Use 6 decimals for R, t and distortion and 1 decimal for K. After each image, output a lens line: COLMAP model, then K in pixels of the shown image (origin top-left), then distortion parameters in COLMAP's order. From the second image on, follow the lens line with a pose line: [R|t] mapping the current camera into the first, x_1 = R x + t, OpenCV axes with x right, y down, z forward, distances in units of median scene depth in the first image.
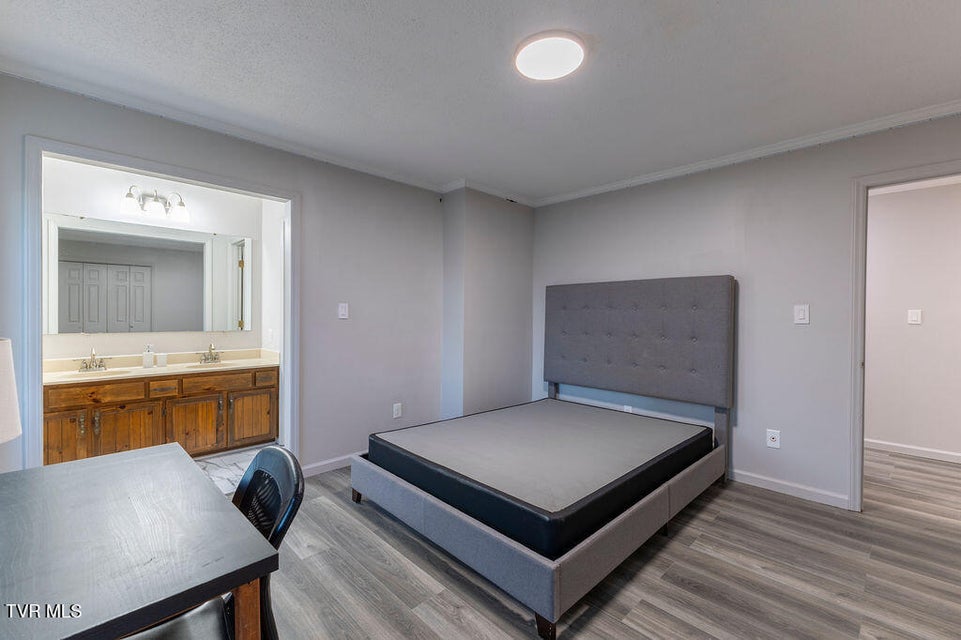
lens RADIAL K [[413.8, 0, 478.7], [0, 413.8, 317.5], [0, 0, 1]] dist [0.011938, -0.004448]
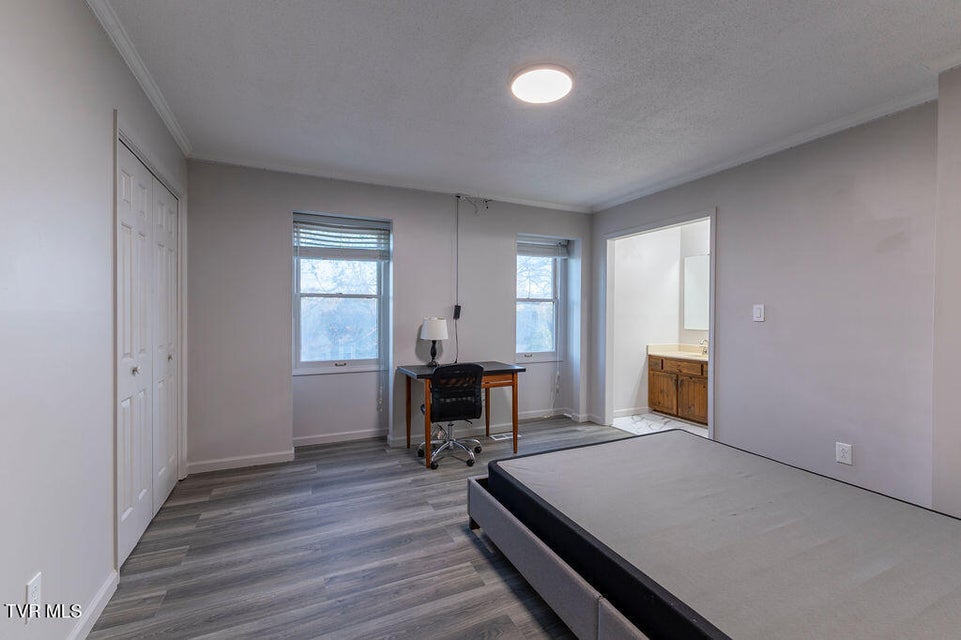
lens RADIAL K [[413.8, 0, 485.7], [0, 413.8, 320.4], [0, 0, 1]] dist [0.011938, -0.004448]
pose [[-0.339358, 0.002790, -0.940653, 0.767126], [-0.013663, 0.999875, 0.007895, 0.001998], [0.940558, 0.015532, -0.339277, 0.751776]]
